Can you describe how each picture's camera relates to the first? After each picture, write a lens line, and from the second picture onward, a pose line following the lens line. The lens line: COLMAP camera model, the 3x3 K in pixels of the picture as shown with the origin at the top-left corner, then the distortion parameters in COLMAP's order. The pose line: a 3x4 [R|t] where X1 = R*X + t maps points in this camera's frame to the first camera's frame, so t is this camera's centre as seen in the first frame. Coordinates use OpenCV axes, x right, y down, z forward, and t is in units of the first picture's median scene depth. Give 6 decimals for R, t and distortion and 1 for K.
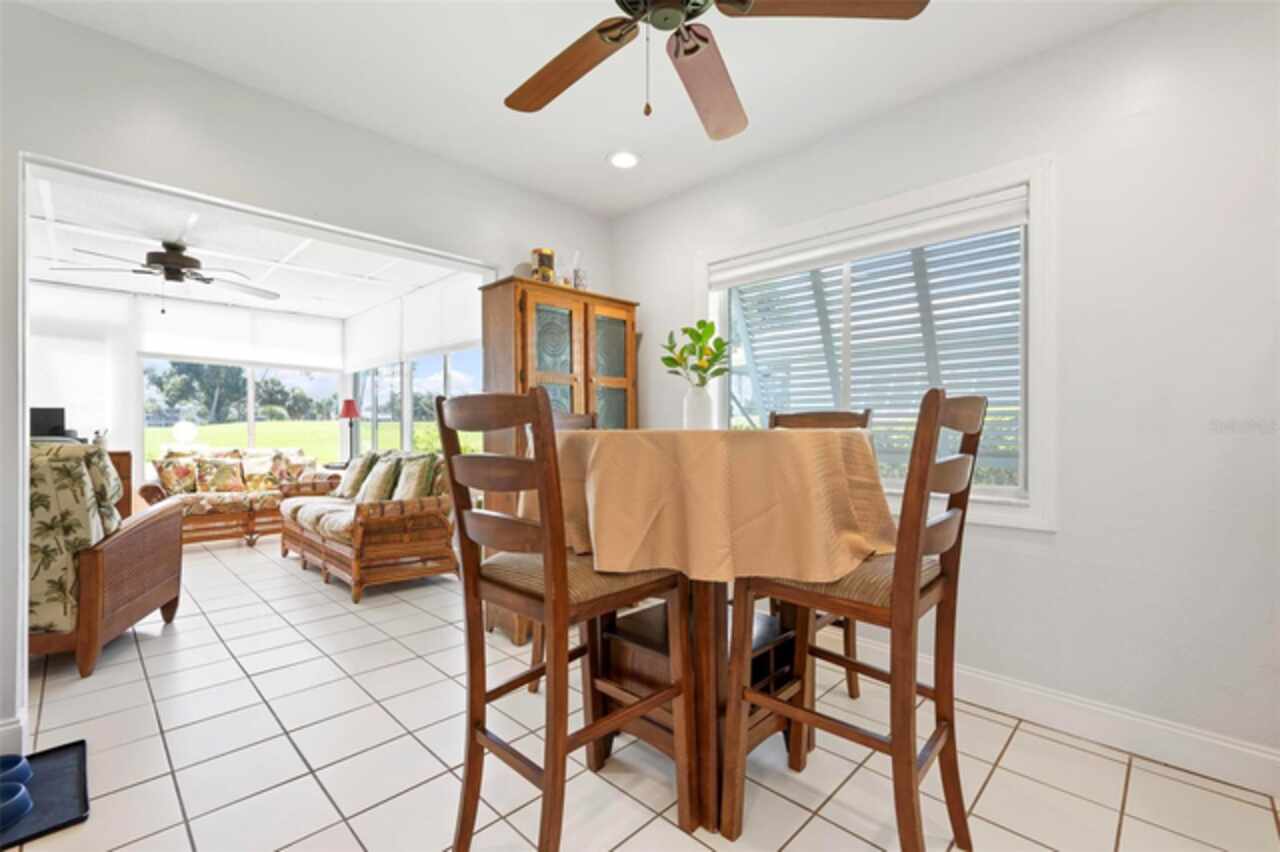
lens RADIAL K [[566.3, 0, 631.9], [0, 566.3, 427.9], [0, 0, 1]] dist [-0.003953, -0.000384]
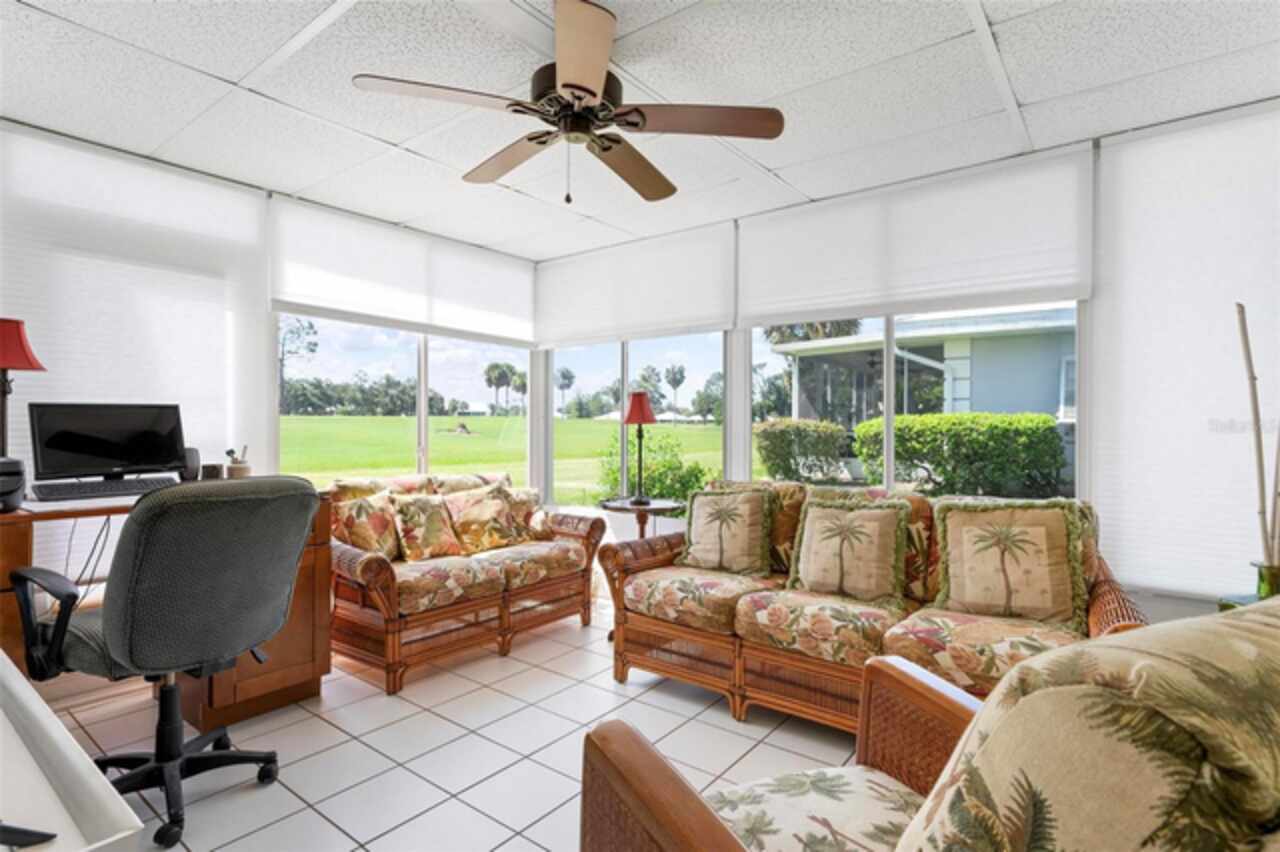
lens RADIAL K [[657.4, 0, 637.2], [0, 657.4, 425.2], [0, 0, 1]] dist [-0.013605, -0.000053]
pose [[0.992153, 0.003202, 0.124988, -0.605703], [-0.003371, 0.999994, 0.001147, -0.016718], [-0.124983, -0.001560, 0.992158, 0.334480]]
